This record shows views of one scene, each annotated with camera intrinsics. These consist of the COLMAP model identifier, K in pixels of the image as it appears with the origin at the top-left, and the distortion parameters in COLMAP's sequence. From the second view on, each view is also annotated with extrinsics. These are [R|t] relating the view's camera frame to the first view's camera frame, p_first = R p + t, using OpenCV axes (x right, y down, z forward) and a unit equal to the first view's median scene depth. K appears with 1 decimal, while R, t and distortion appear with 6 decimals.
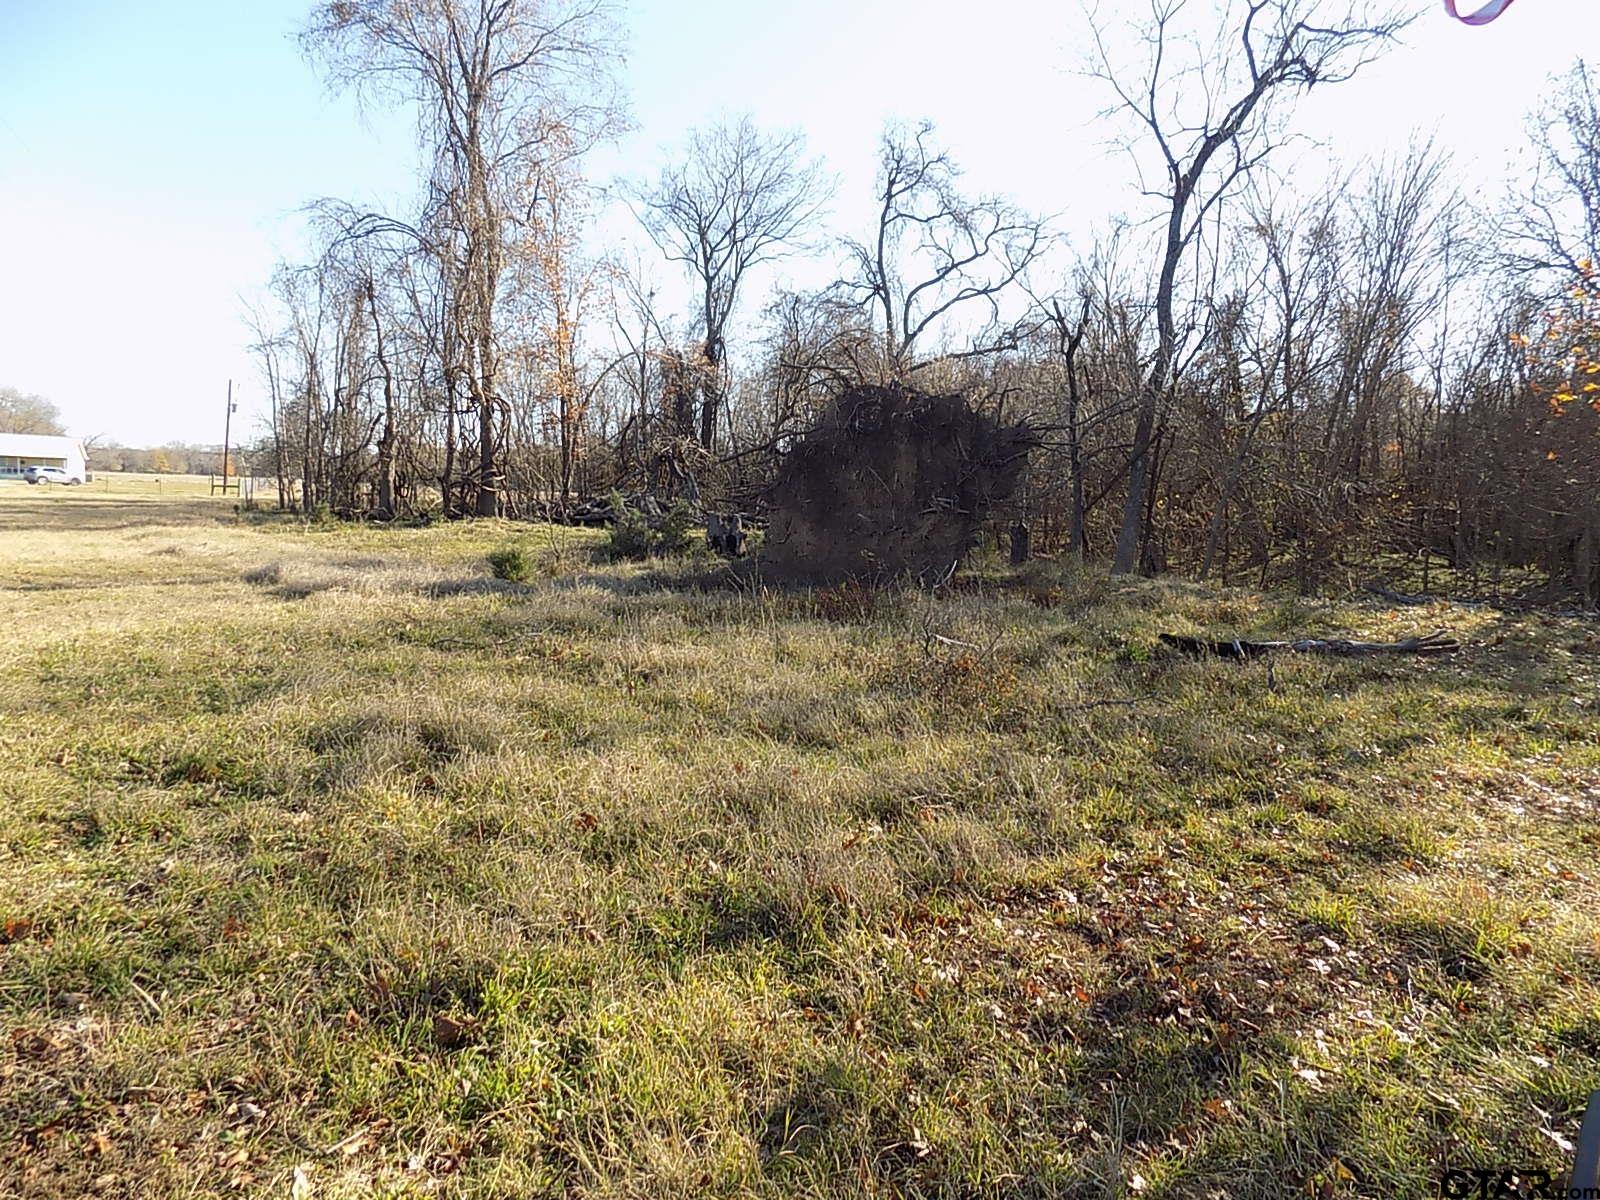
lens RADIAL K [[1070.2, 0, 792.6], [0, 1070.2, 600.0], [0, 0, 1]] dist [-0.034706, 0.039798]
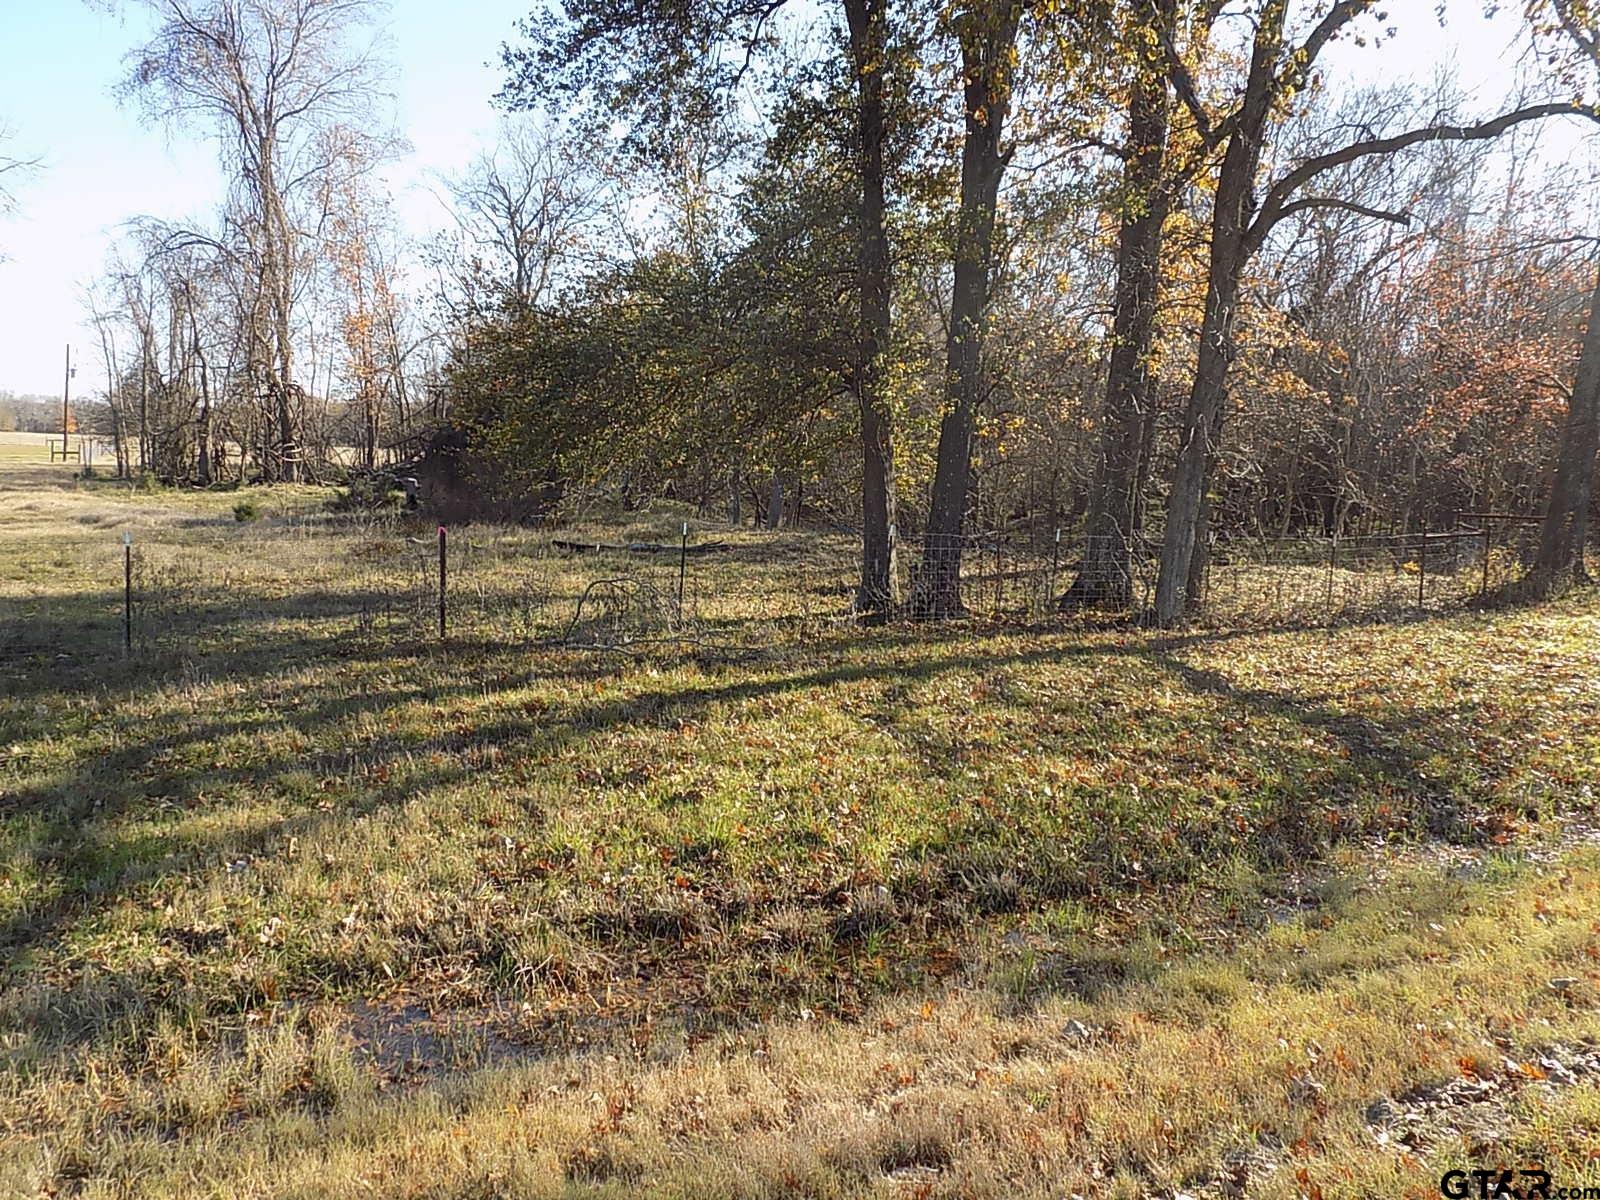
lens RADIAL K [[1236.0, 0, 806.7], [0, 1236.0, 604.5], [0, 0, 1]] dist [0.030200, -0.003184]
pose [[0.998949, -0.016614, 0.042720, 0.233128], [0.015404, 0.999475, 0.028499, 0.030429], [-0.043172, -0.027811, 0.998681, -0.437060]]
